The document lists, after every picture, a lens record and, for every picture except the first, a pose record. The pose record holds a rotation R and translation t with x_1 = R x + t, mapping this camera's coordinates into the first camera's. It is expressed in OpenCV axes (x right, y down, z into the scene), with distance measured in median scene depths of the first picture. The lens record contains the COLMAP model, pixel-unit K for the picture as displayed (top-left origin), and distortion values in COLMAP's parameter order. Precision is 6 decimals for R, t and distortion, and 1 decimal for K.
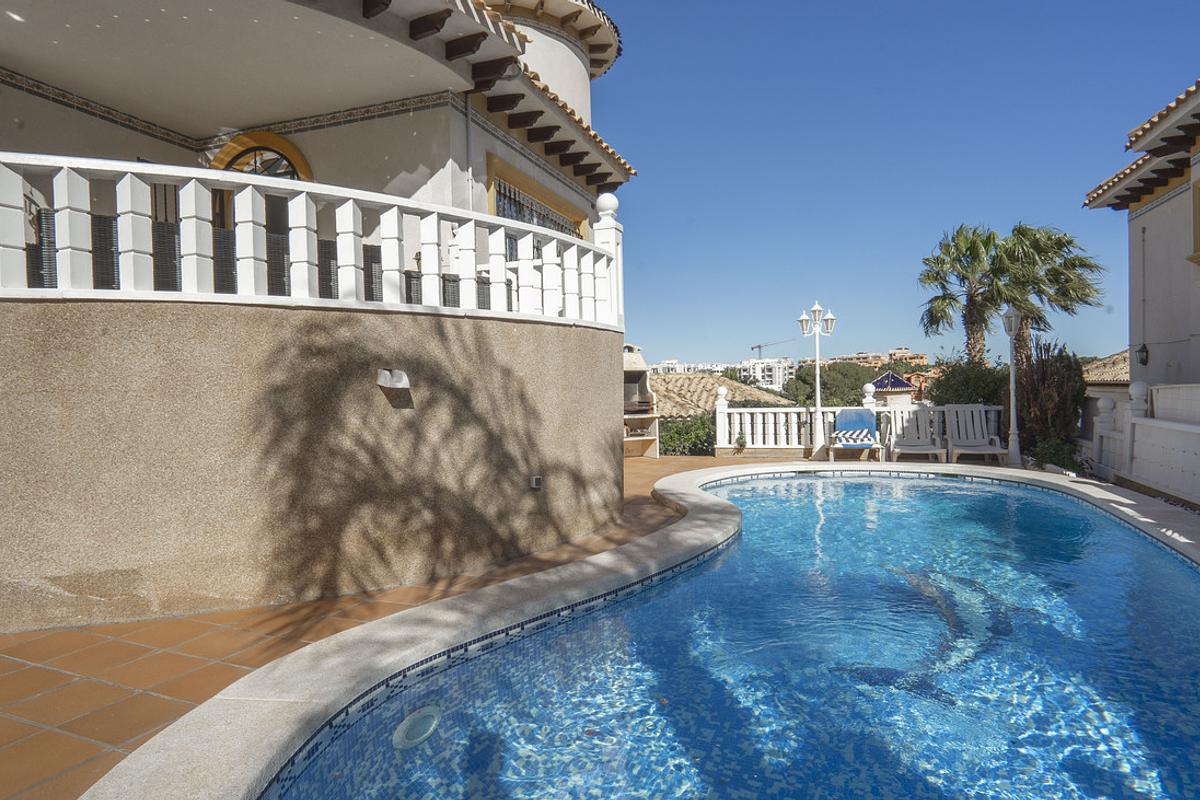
lens RADIAL K [[685.2, 0, 596.8], [0, 685.2, 402.6], [0, 0, 1]] dist [-0.025863, 0.006915]
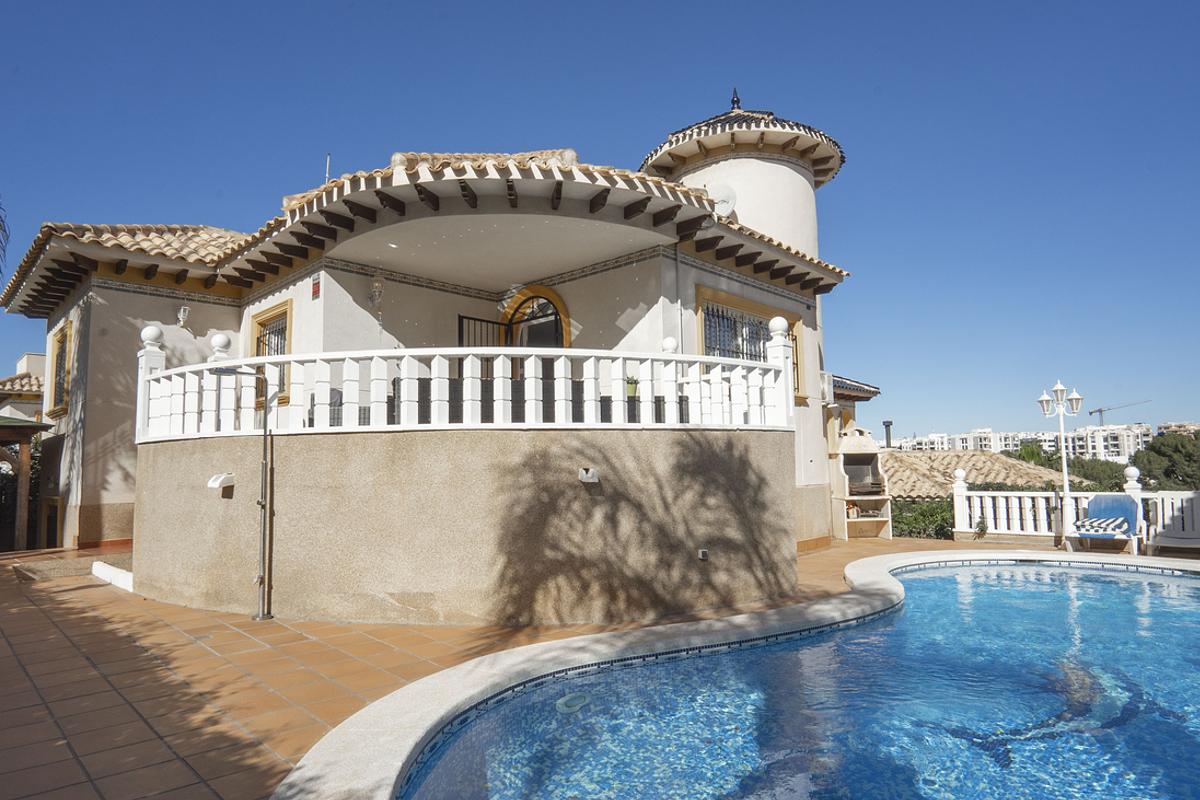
lens RADIAL K [[685.2, 0, 600.7], [0, 685.2, 396.1], [0, 0, 1]] dist [-0.025863, 0.006915]
pose [[0.912559, -0.036613, -0.407302, 0.133822], [-0.009201, 0.993894, -0.109957, -0.017742], [0.408840, 0.104089, 0.906650, -0.134247]]
